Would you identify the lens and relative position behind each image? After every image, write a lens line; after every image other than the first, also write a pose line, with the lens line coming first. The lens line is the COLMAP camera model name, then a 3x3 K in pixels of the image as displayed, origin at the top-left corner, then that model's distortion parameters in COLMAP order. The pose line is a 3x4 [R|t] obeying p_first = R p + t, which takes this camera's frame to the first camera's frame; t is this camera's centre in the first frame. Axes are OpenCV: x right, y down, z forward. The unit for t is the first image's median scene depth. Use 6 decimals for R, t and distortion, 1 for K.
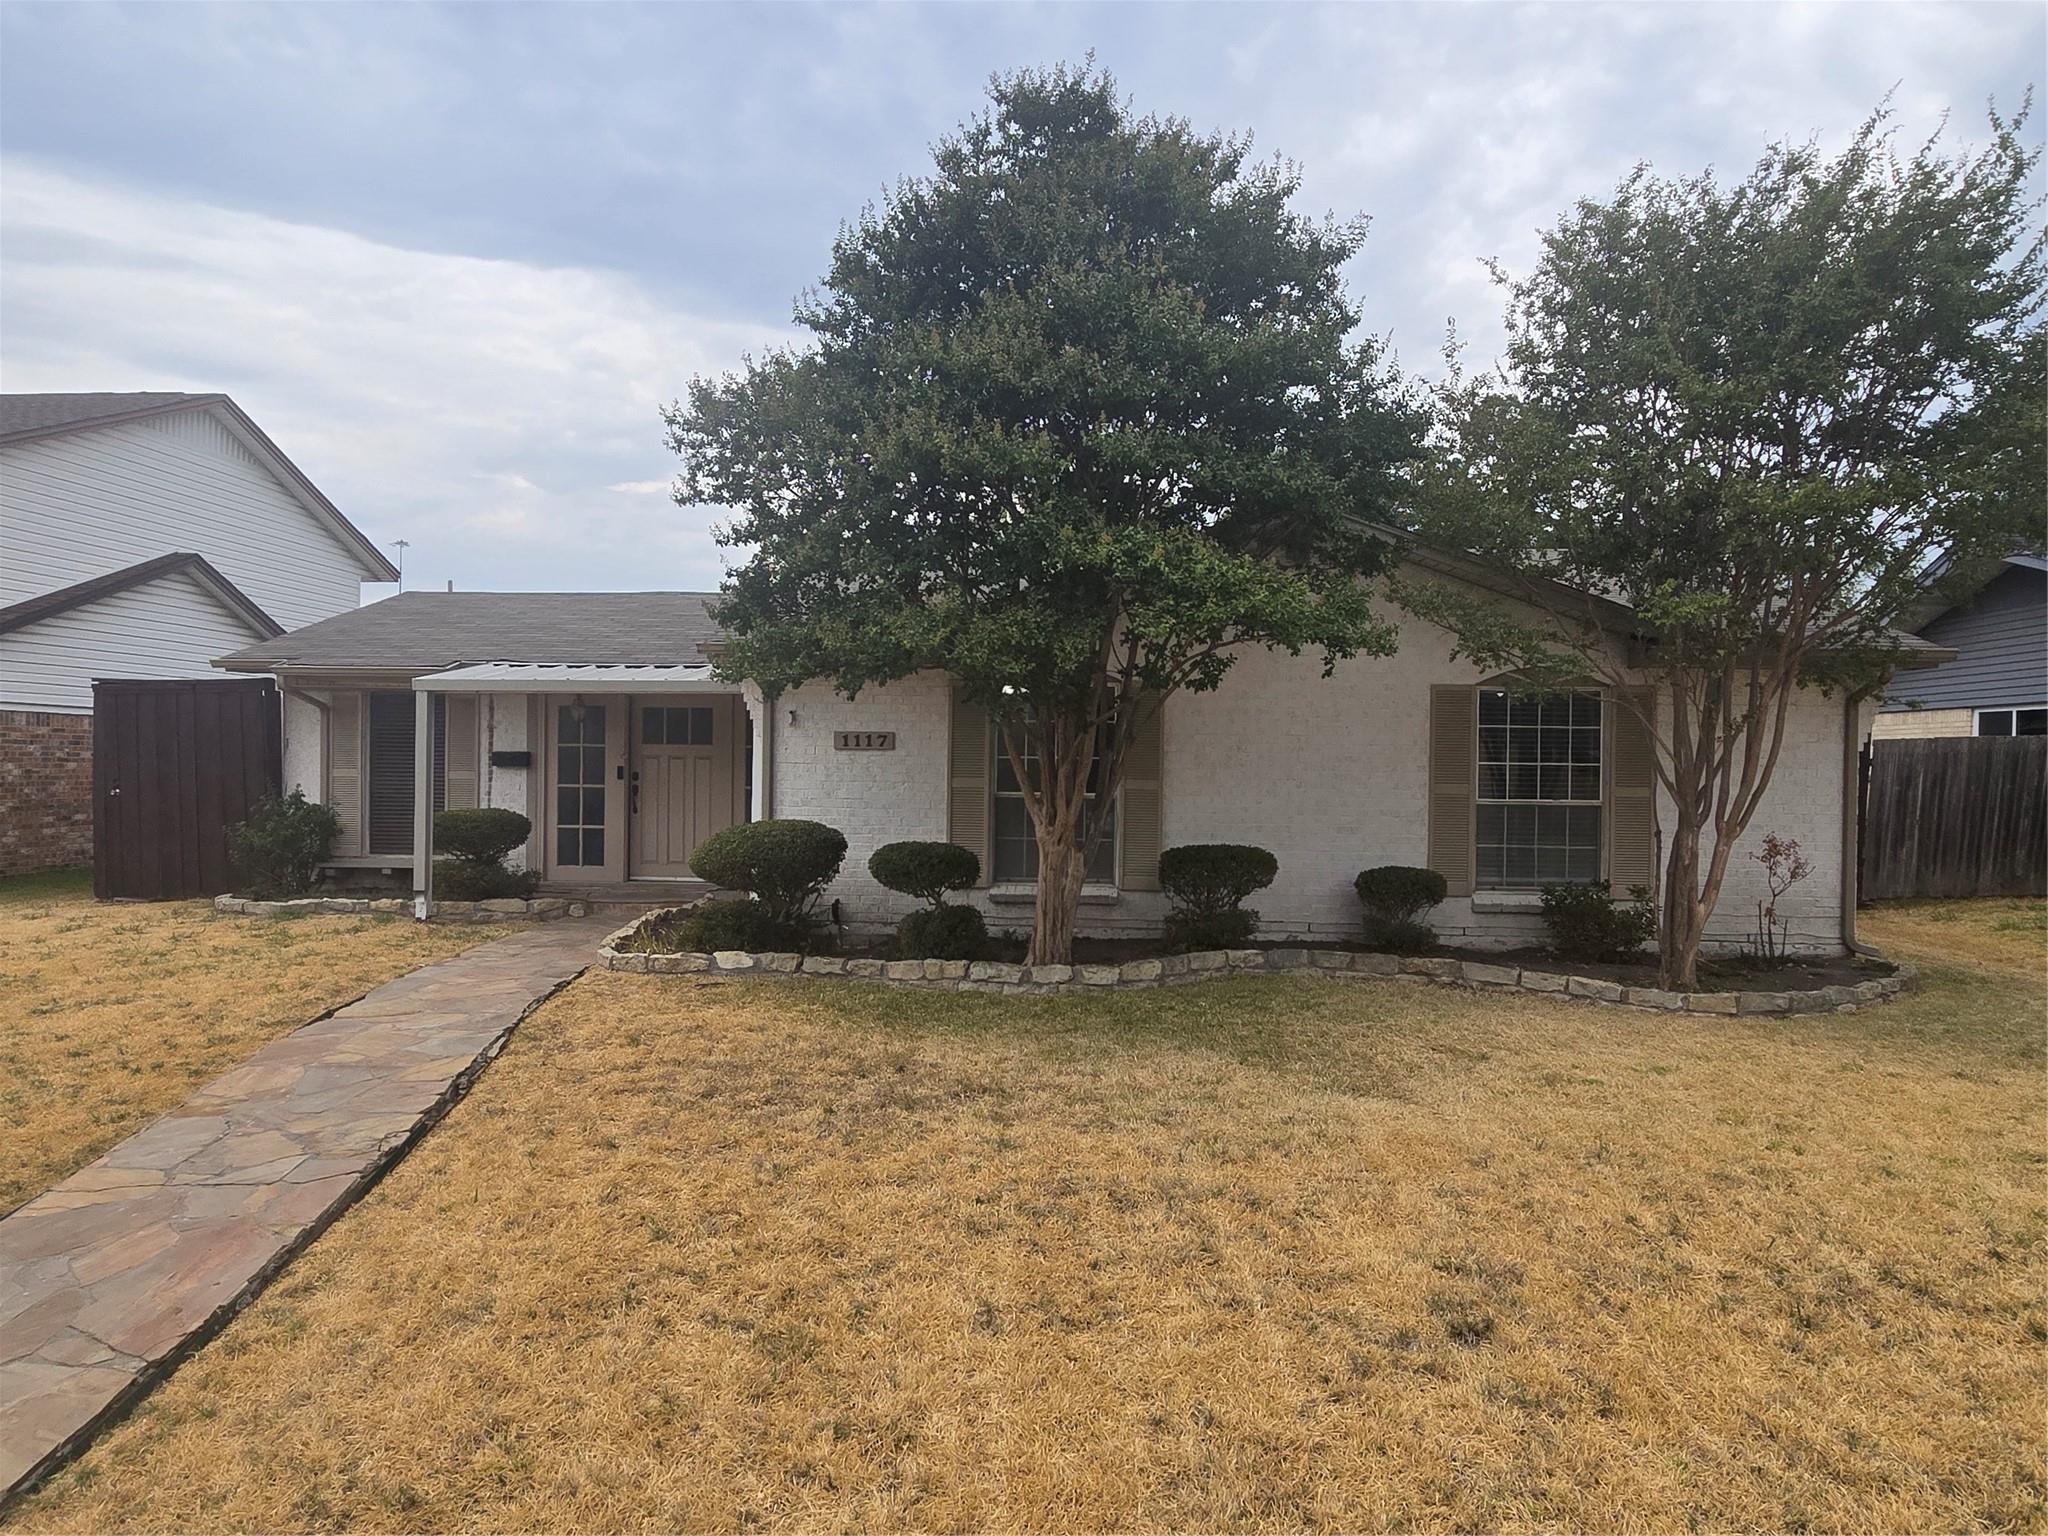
lens RADIAL K [[909.4, 0, 1024.0], [0, 909.4, 768.0], [0, 0, 1]] dist [0.000235, -0.000084]
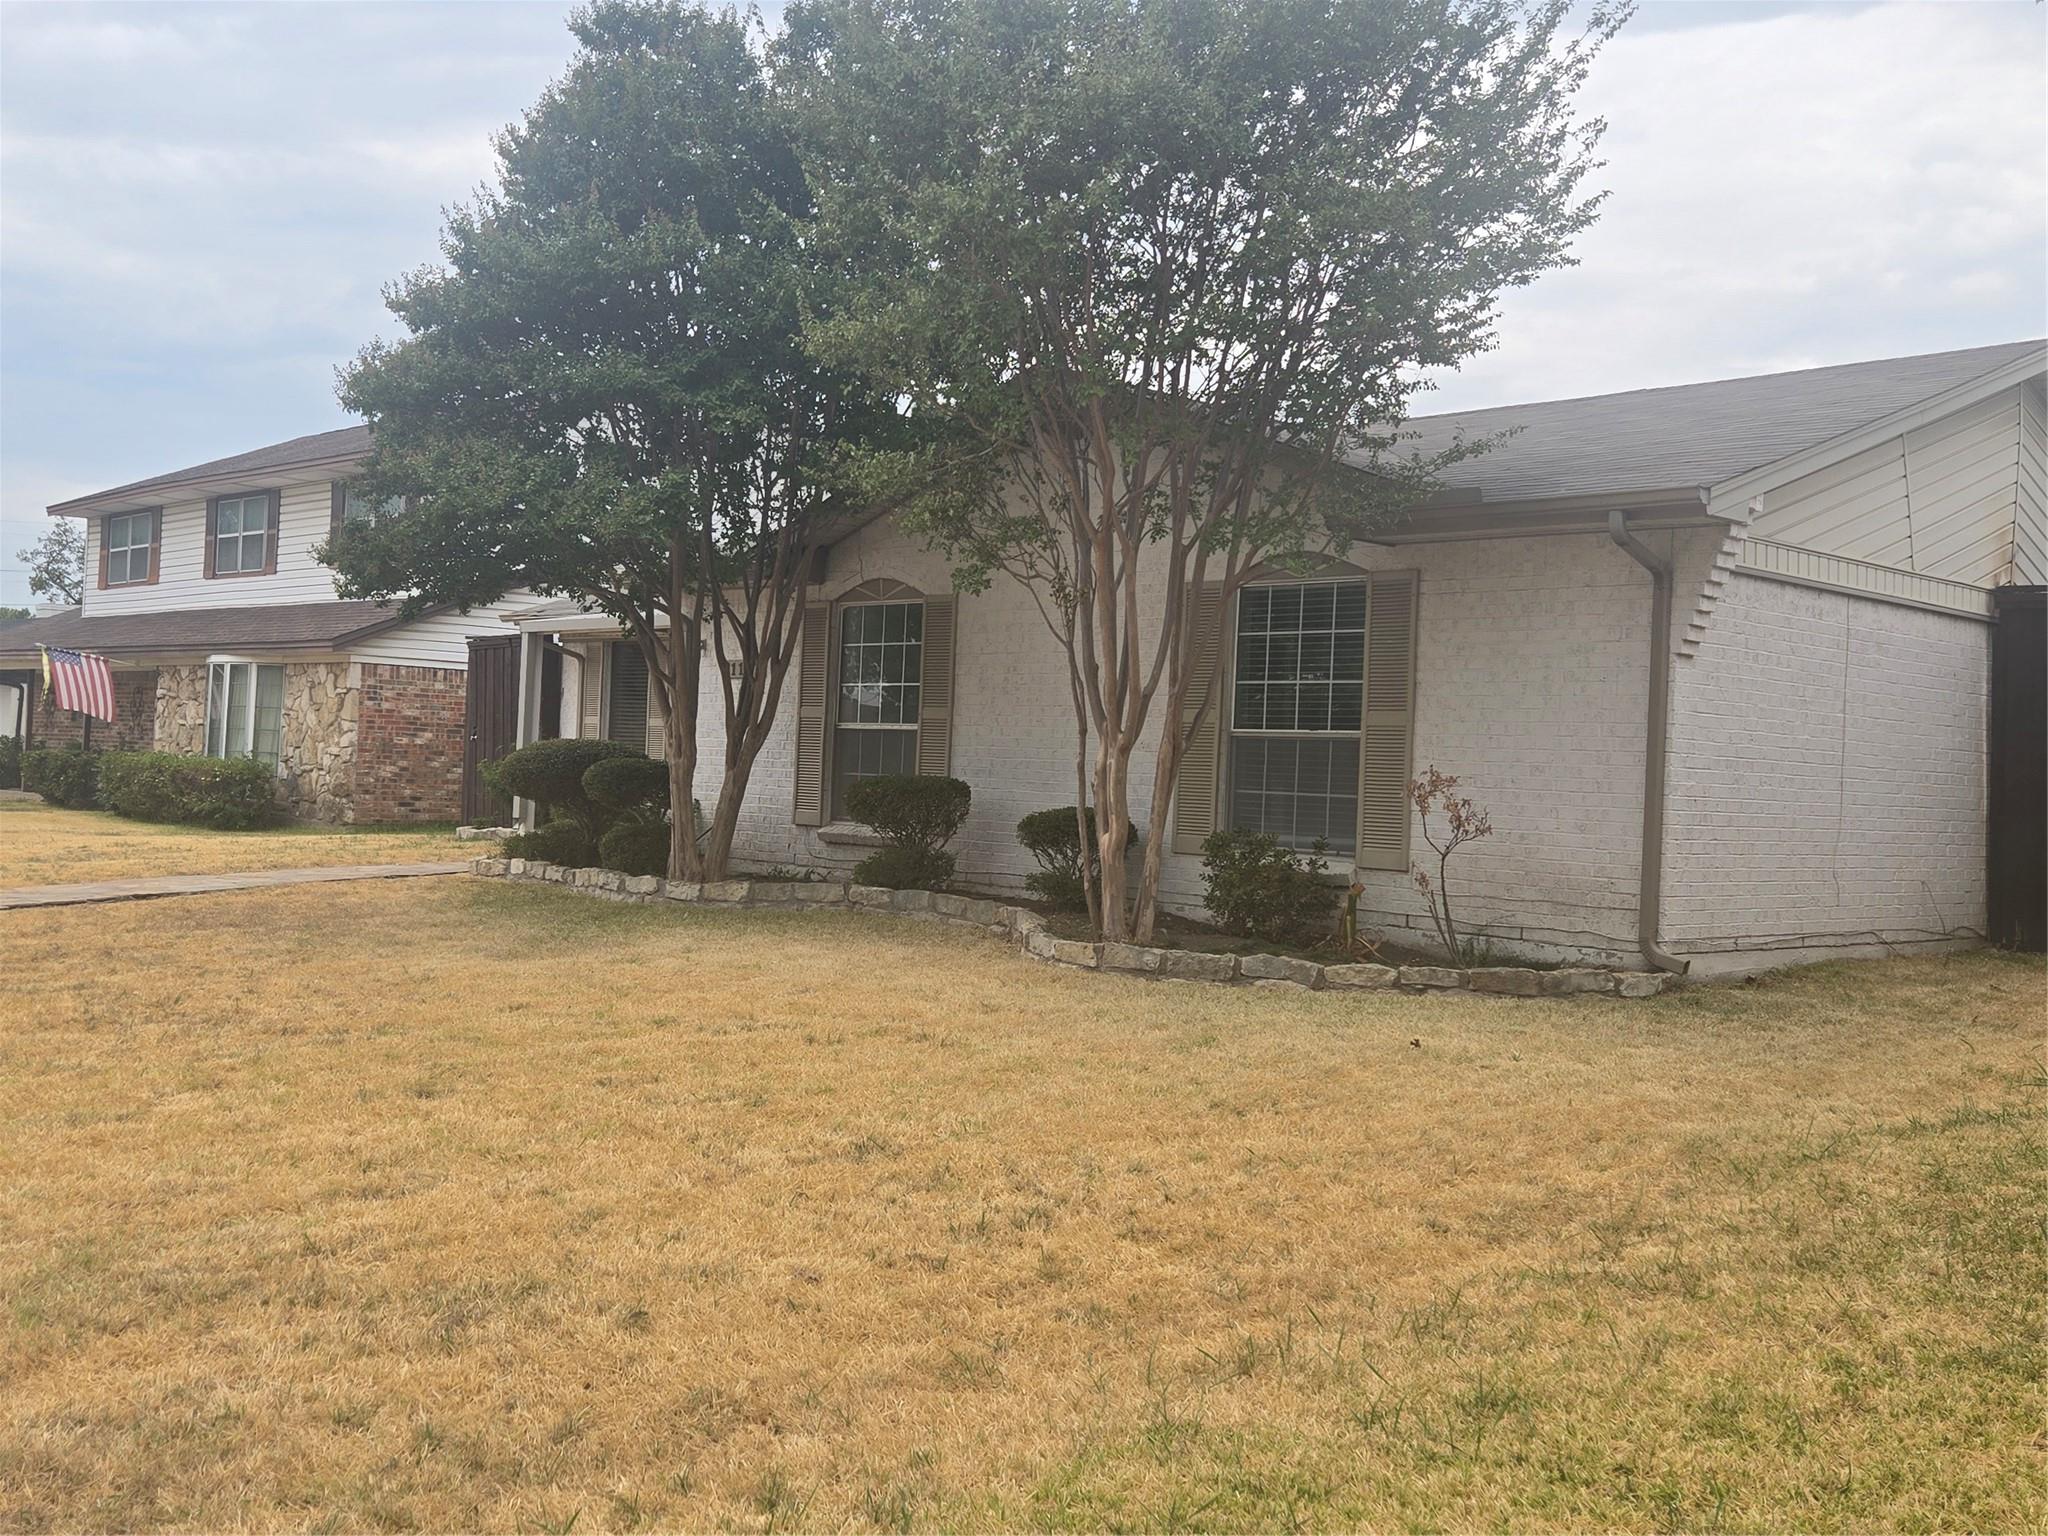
lens RADIAL K [[1437.0, 0, 1024.9], [0, 1437.0, 764.5], [0, 0, 1]] dist [0.061487, -0.001834]
pose [[0.811472, 0.014410, -0.584213, 1.071617], [-0.001297, 0.999738, 0.022857, 0.034920], [0.584389, -0.017790, 0.811278, -0.091355]]
